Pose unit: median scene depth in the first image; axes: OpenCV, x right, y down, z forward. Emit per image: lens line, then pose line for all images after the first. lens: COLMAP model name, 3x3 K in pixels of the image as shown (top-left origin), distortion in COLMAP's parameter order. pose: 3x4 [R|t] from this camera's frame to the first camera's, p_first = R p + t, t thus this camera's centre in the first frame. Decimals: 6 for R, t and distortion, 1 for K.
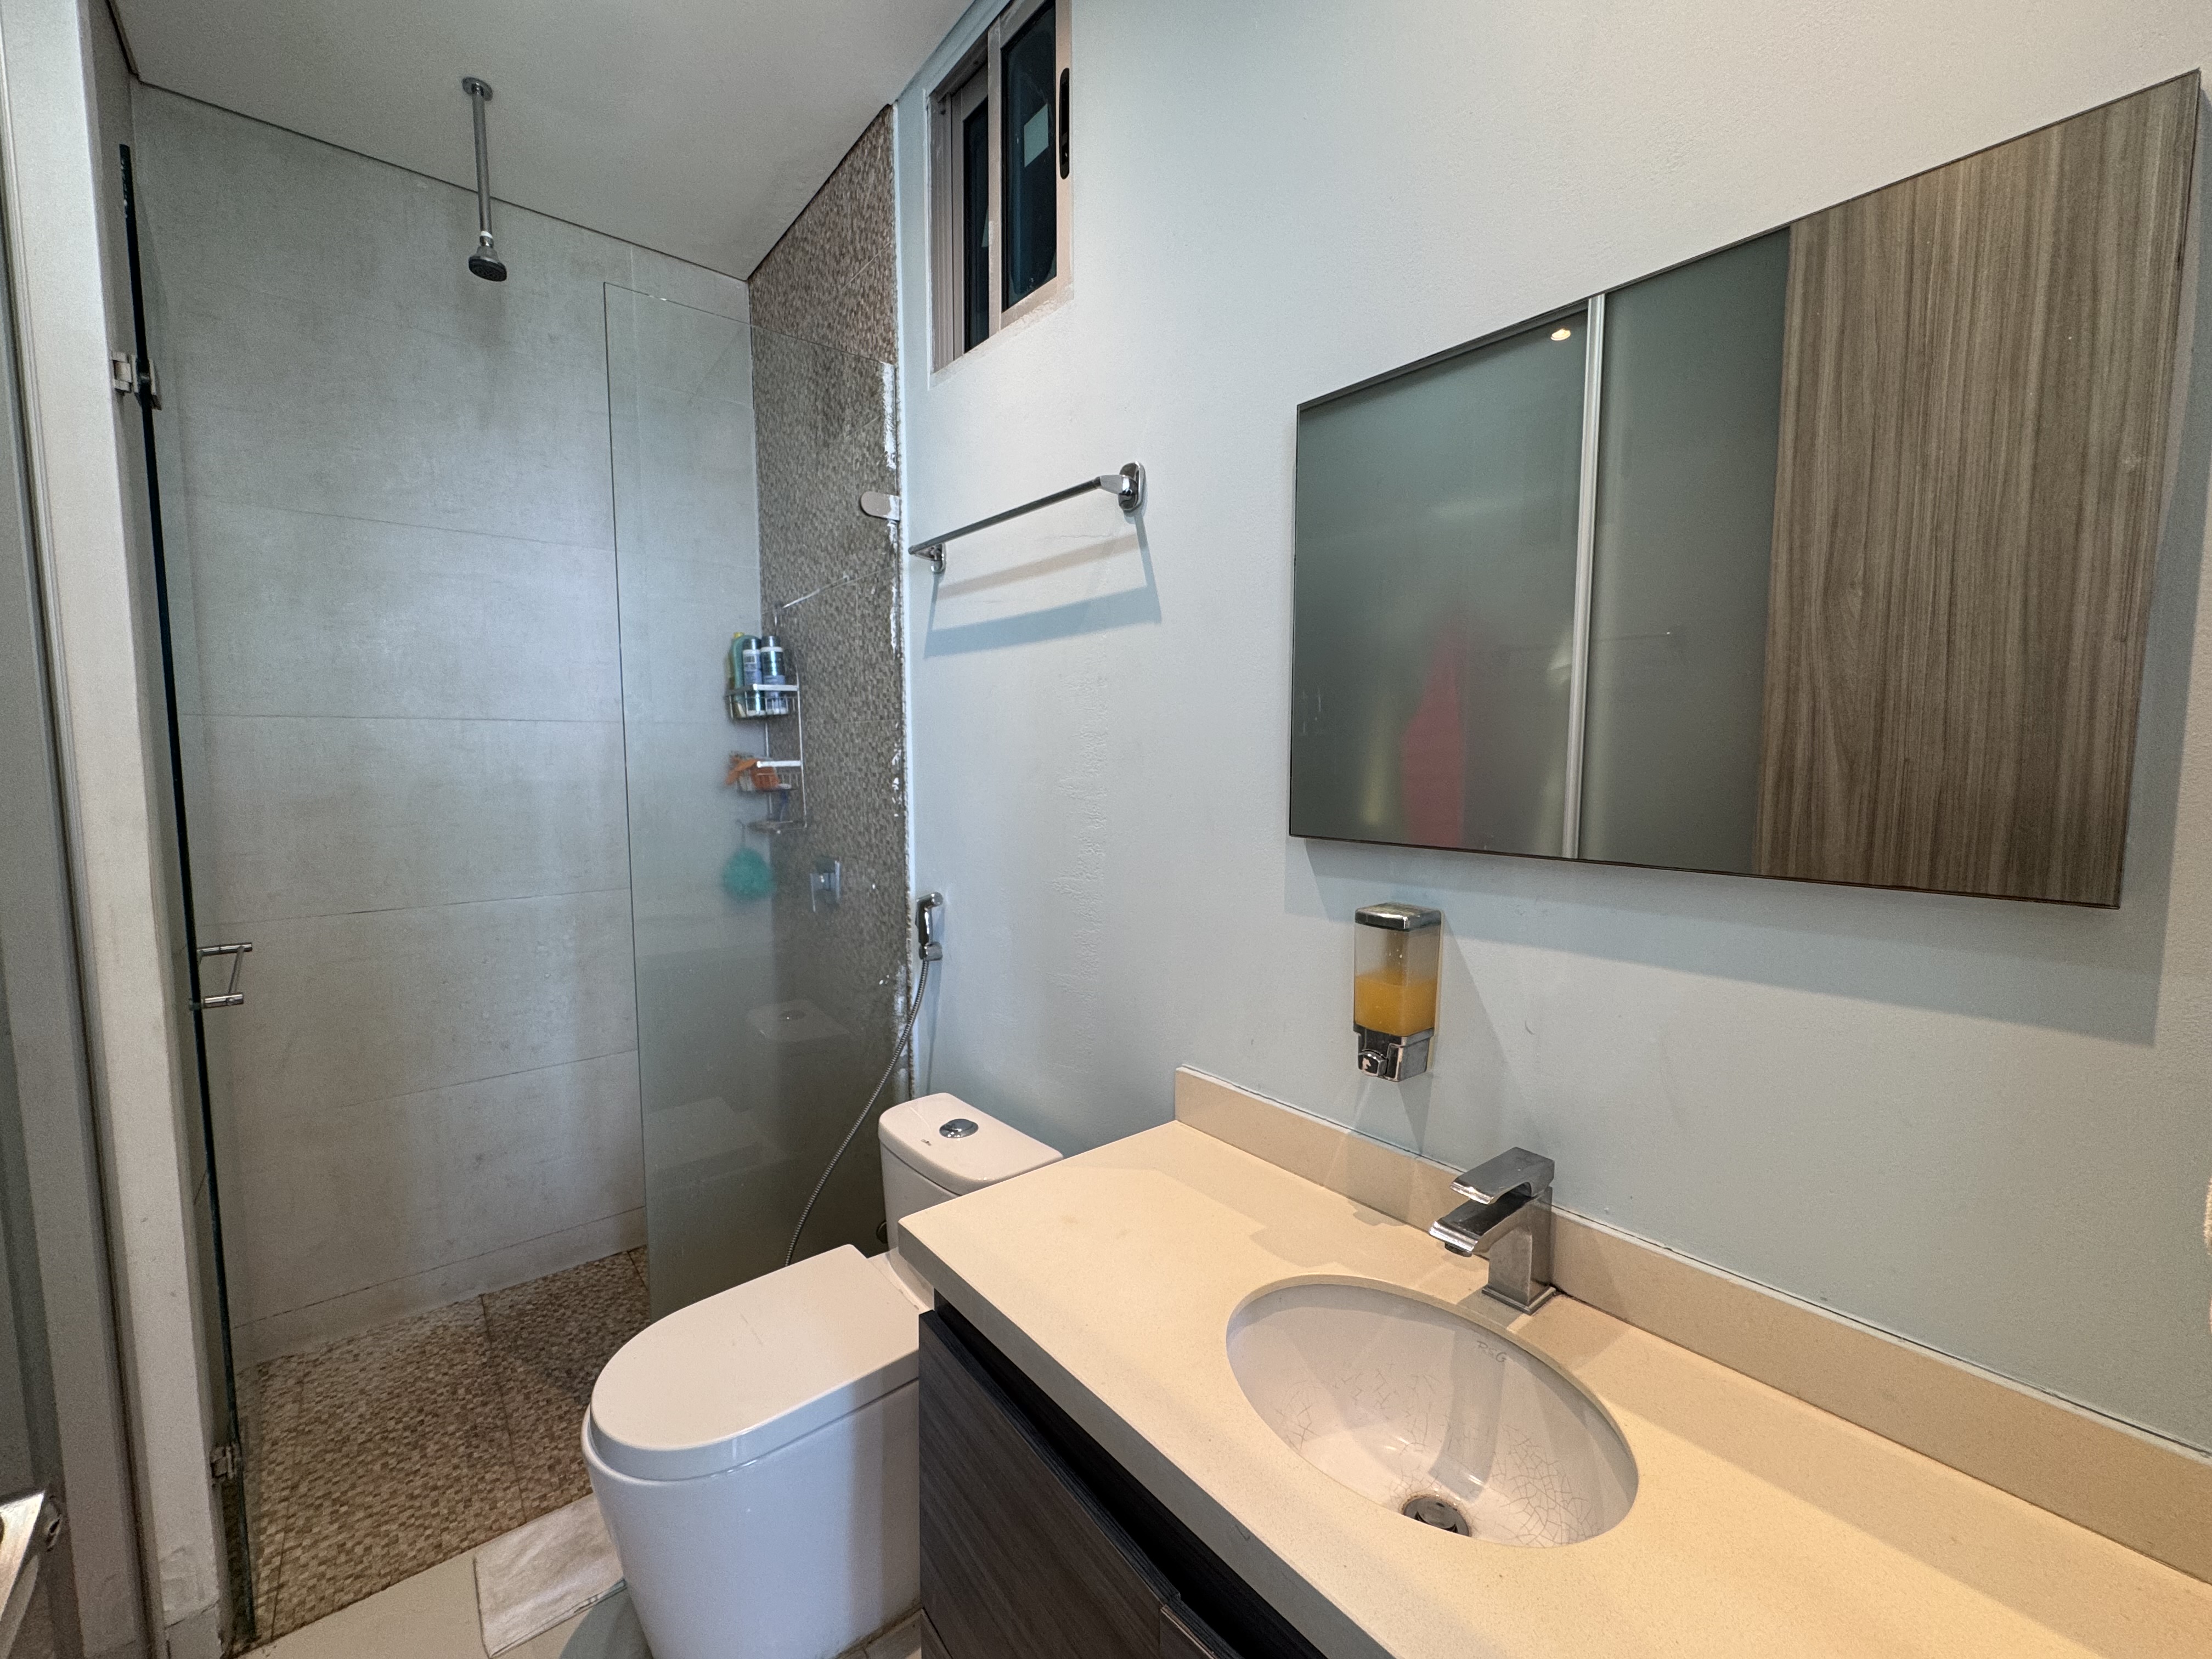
lens RADIAL K [[883.9, 0, 1109.6], [0, 883.9, 828.4], [0, 0, 1]] dist [-0.000233, 0.000491]
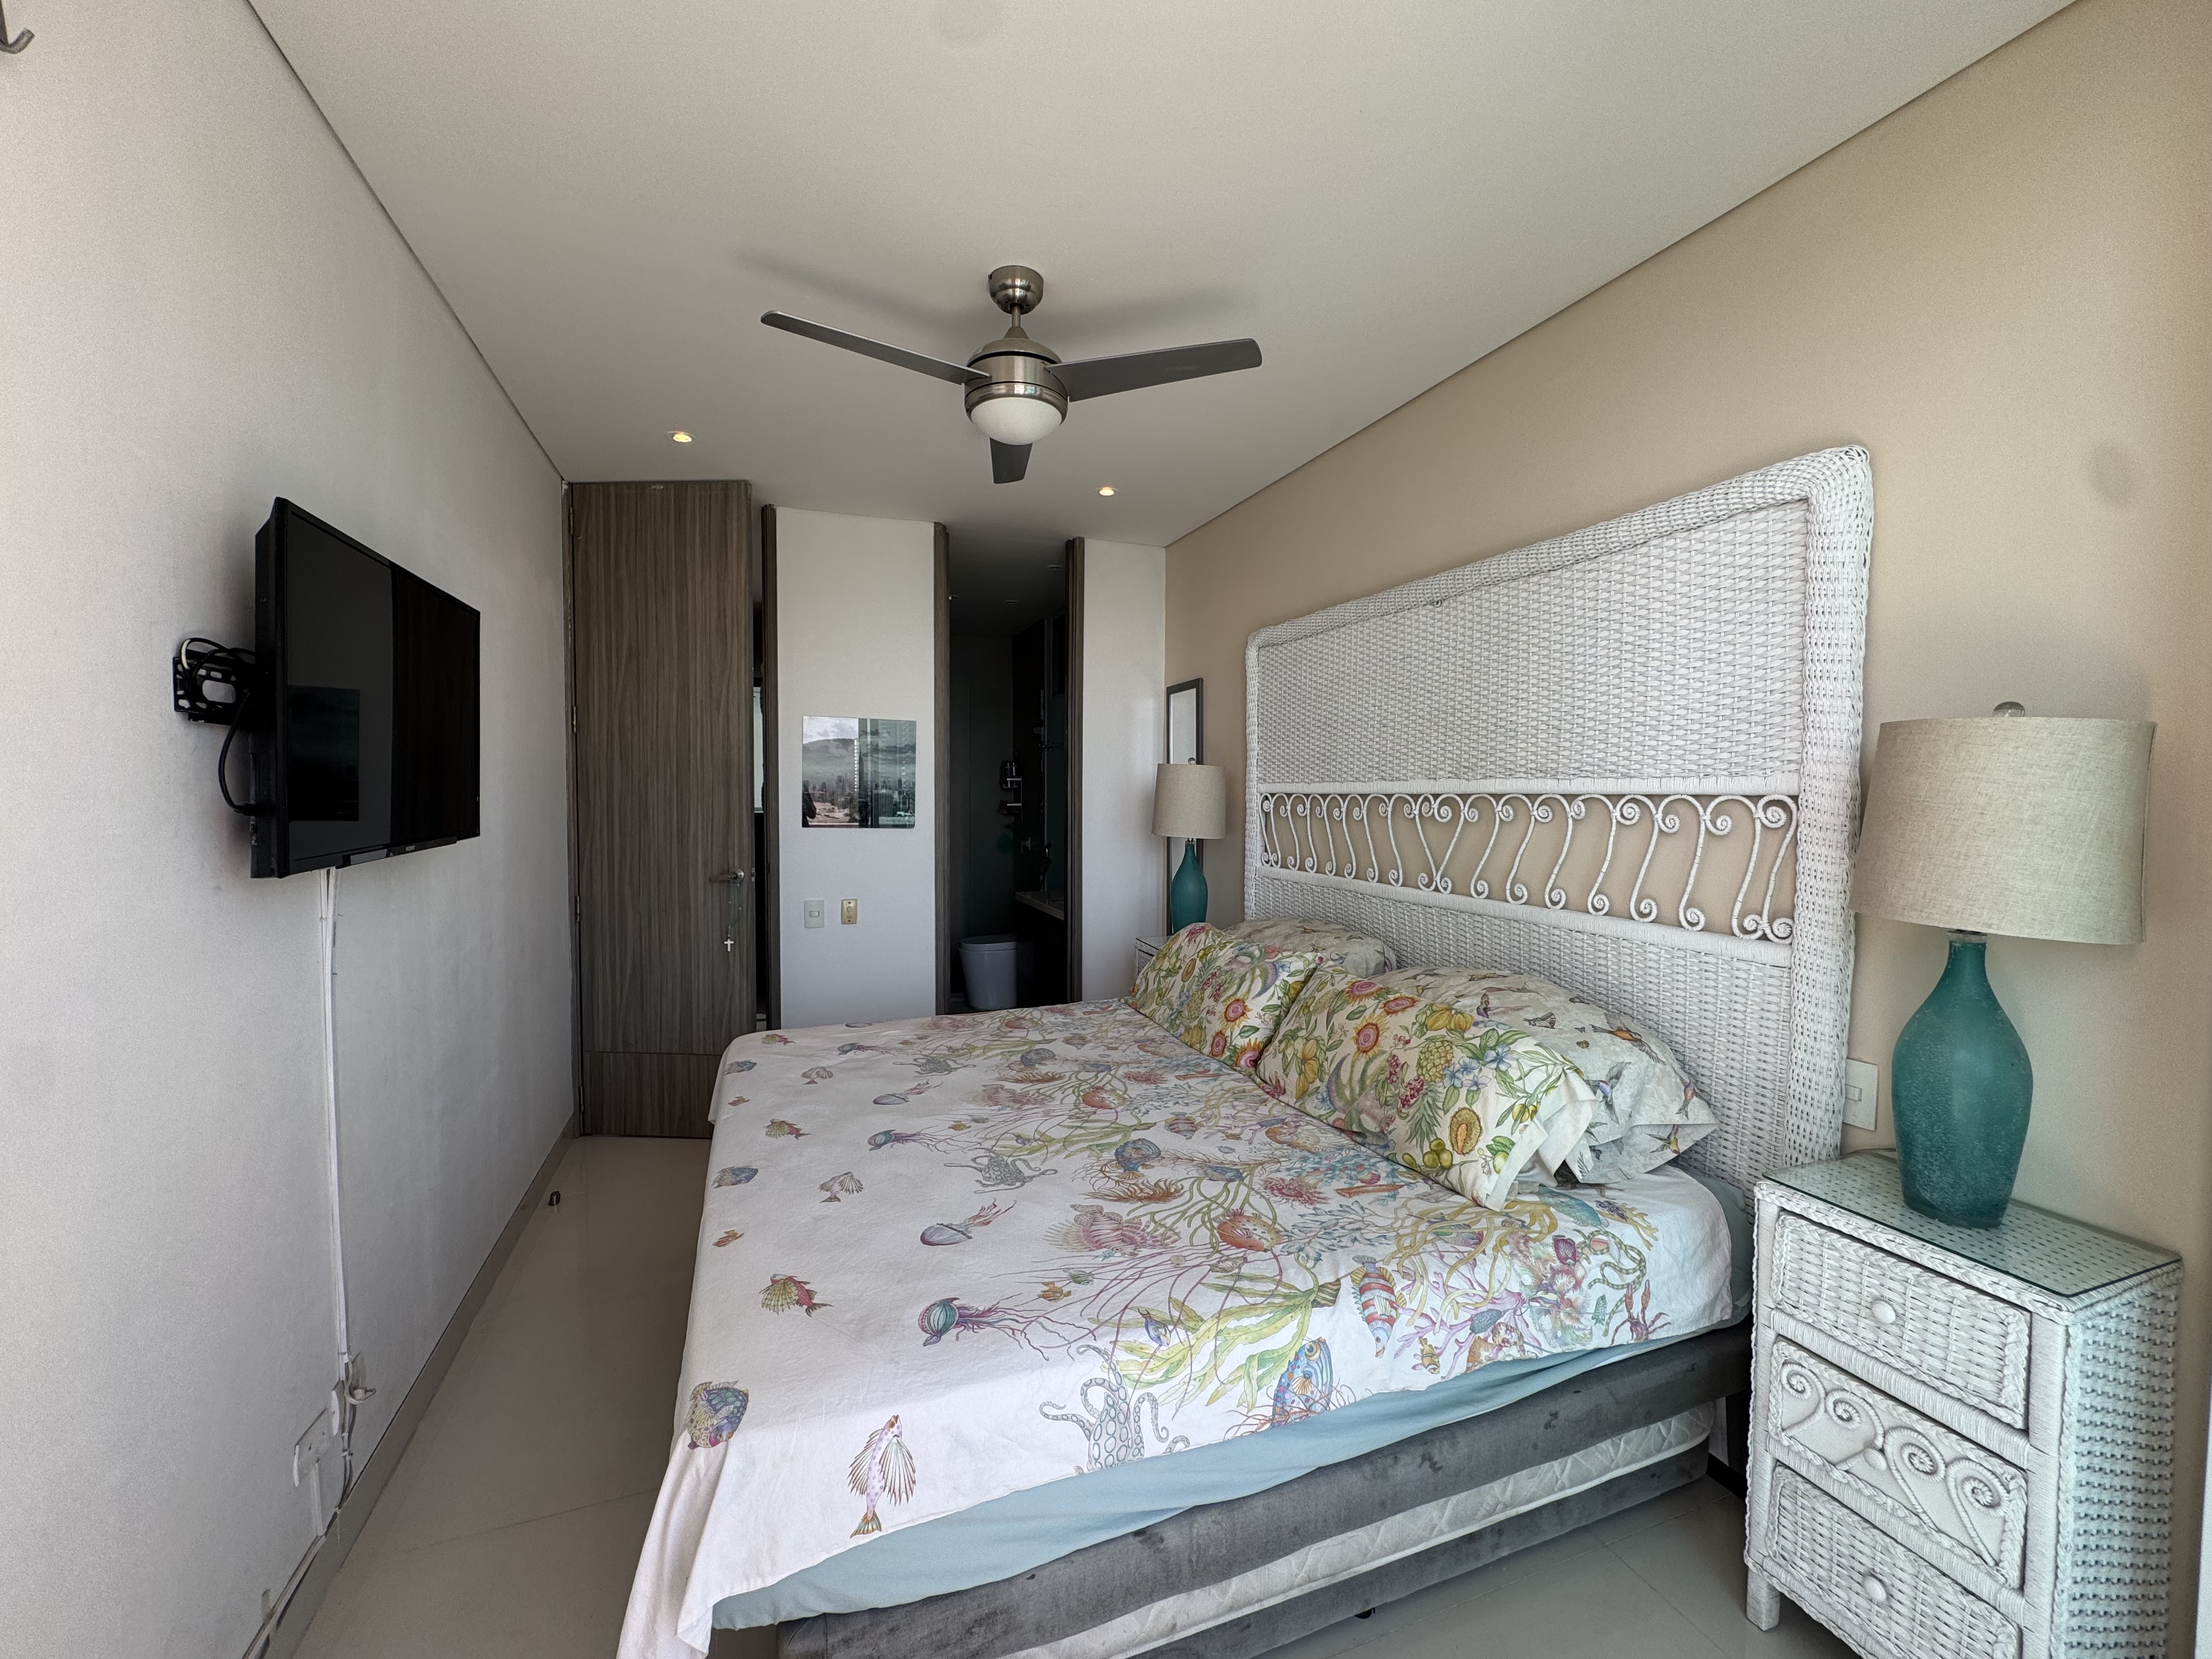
lens RADIAL K [[883.9, 0, 1101.2], [0, 883.9, 838.7], [0, 0, 1]] dist [-0.000233, 0.000491]
pose [[0.942878, 0.020708, -0.332494, 0.881523], [-0.034490, 0.998771, -0.035600, 0.137097], [0.331348, 0.045034, 0.942433, -1.686337]]
